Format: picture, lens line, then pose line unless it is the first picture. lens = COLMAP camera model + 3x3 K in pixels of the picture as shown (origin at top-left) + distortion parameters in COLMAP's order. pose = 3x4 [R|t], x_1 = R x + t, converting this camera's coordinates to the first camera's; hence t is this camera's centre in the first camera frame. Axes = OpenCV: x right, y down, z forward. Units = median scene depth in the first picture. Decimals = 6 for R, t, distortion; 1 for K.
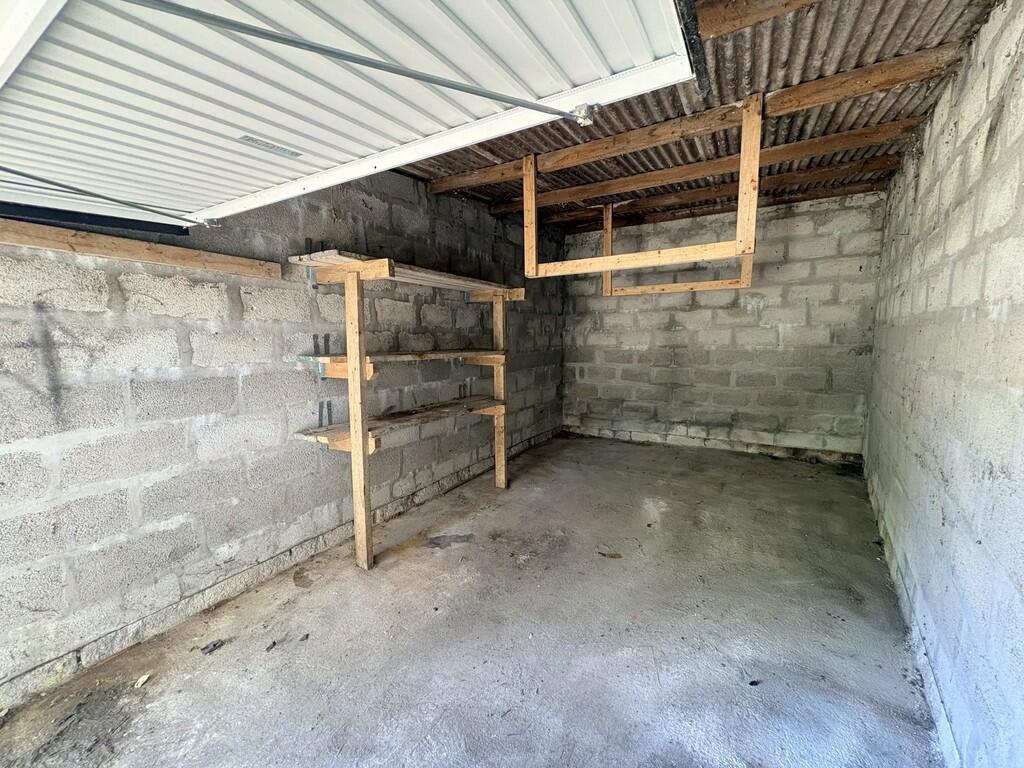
lens RADIAL K [[405.7, 0, 512.0], [0, 405.7, 384.0], [0, 0, 1]] dist [-0.000317, 0.000282]
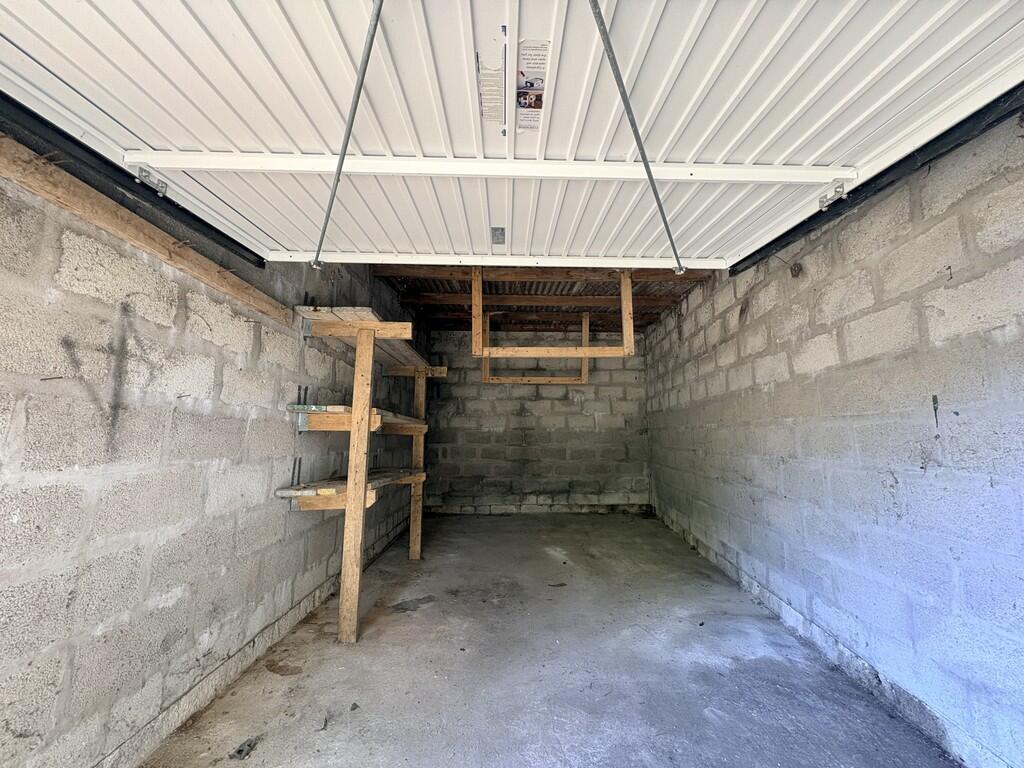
lens RADIAL K [[405.7, 0, 512.0], [0, 405.7, 384.0], [0, 0, 1]] dist [-0.000317, 0.000282]
pose [[0.855862, 0.081245, 0.510784, -0.485226], [0.046883, 0.971332, -0.233057, 0.107996], [-0.515076, 0.223412, 0.827517, -0.047215]]
